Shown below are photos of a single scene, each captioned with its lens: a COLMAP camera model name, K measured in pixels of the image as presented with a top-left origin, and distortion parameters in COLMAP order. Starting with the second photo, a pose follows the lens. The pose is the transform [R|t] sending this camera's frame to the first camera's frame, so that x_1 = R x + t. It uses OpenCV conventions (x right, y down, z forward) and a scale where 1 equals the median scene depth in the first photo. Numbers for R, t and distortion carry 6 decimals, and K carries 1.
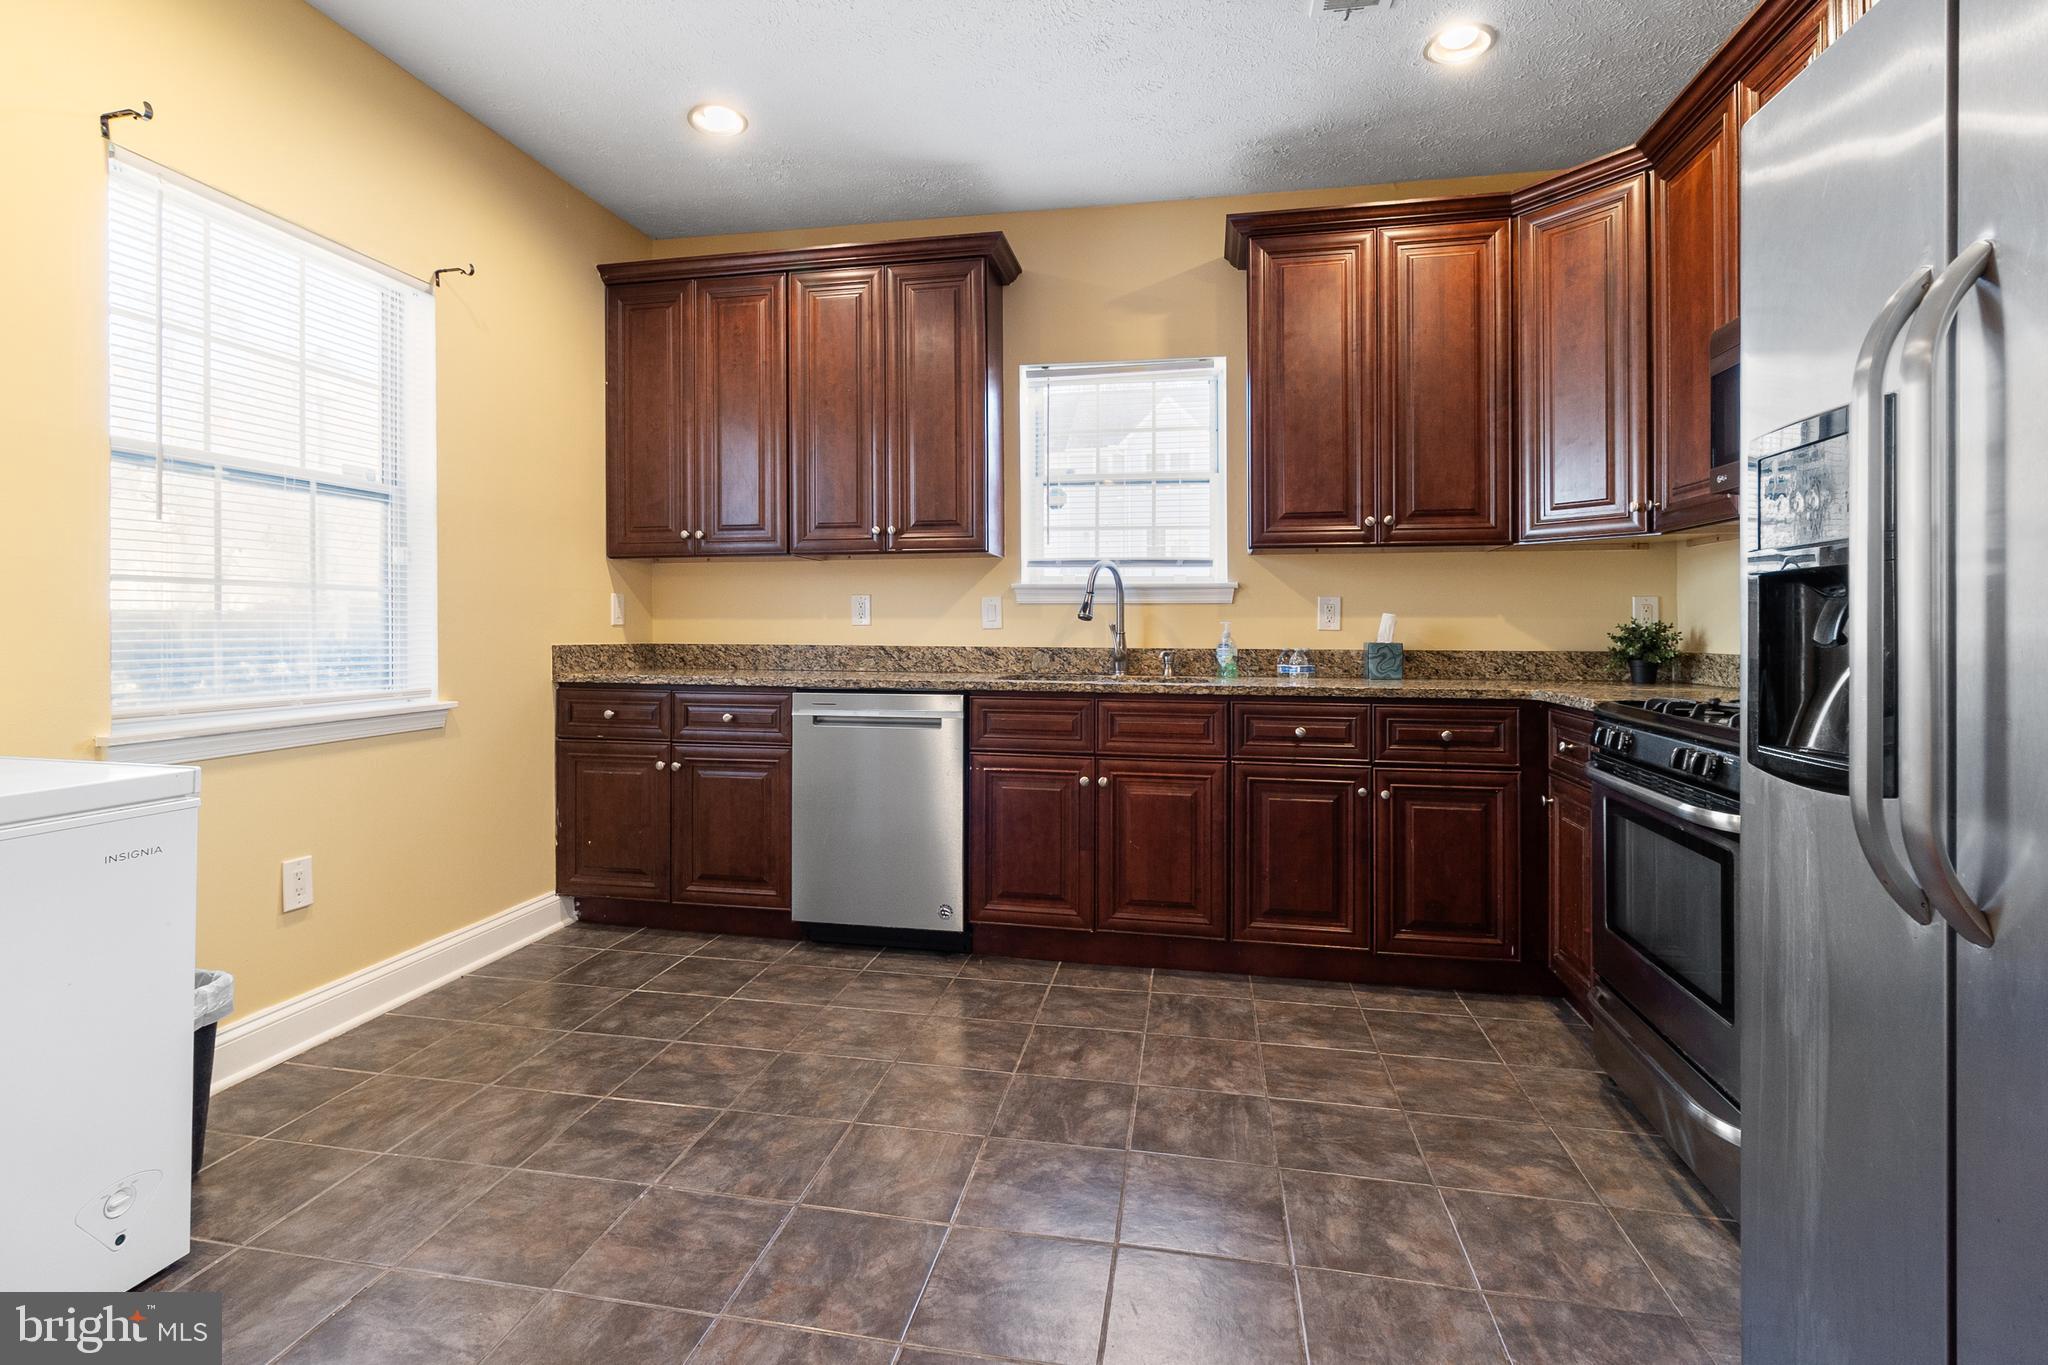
lens RADIAL K [[797.7, 0, 967.1], [0, 797.7, 634.7], [0, 0, 1]] dist [-0.000455, -0.000009]
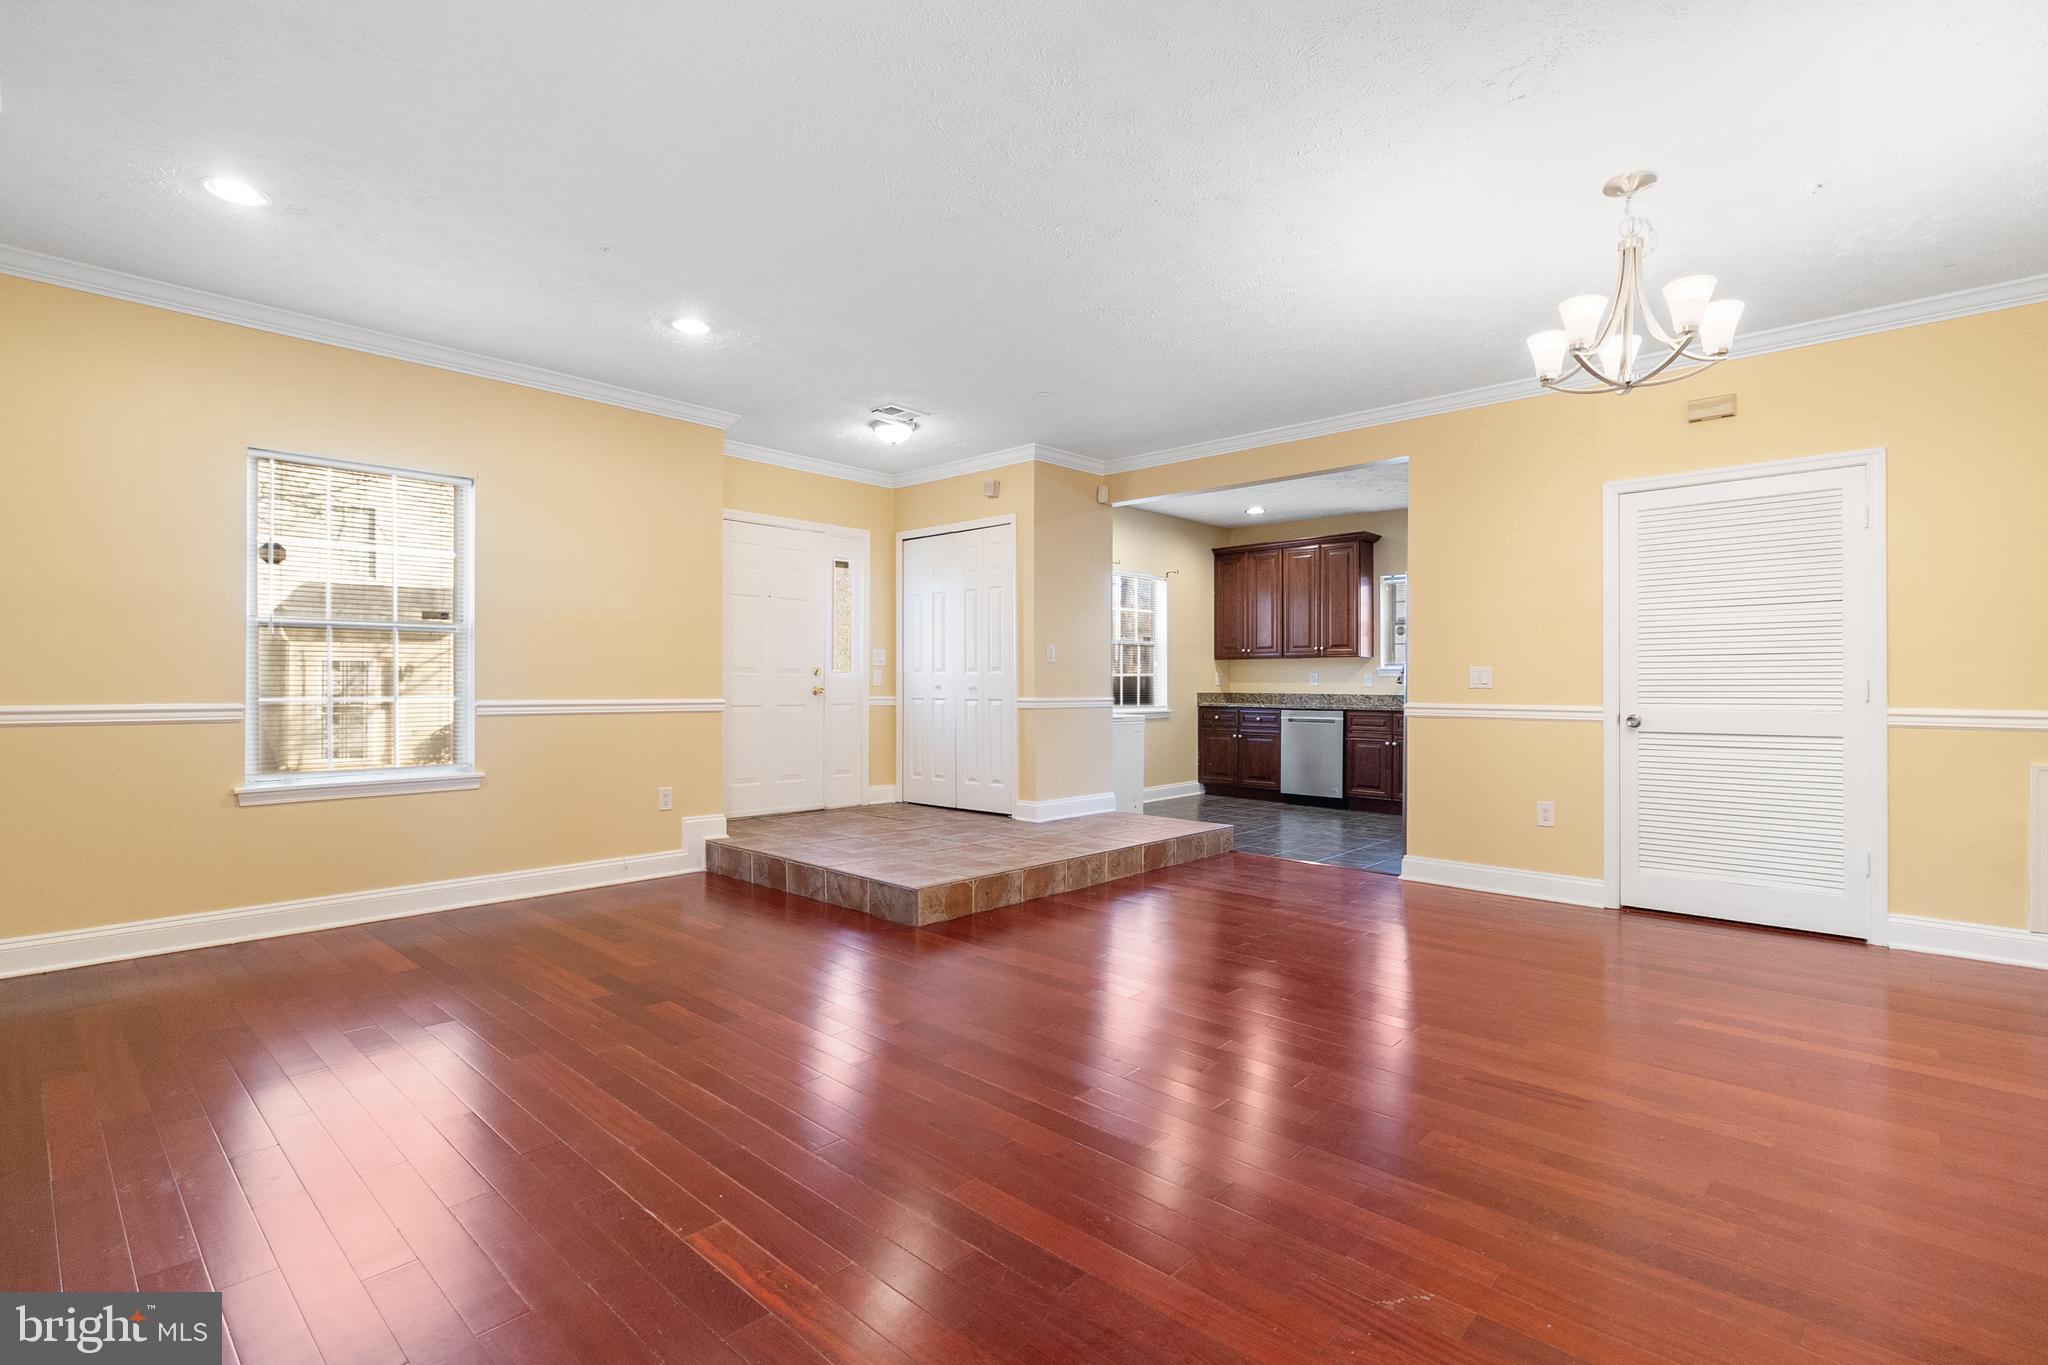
lens RADIAL K [[966.9, 0, 1007.2], [0, 966.9, 681.7], [0, 0, 1]] dist [0.000217, 0.000968]
pose [[0.838634, 0.000431, -0.544695, 0.765045], [-0.003841, 0.999980, -0.005123, -0.004428], [0.544682, 0.006388, 0.838619, -2.197517]]
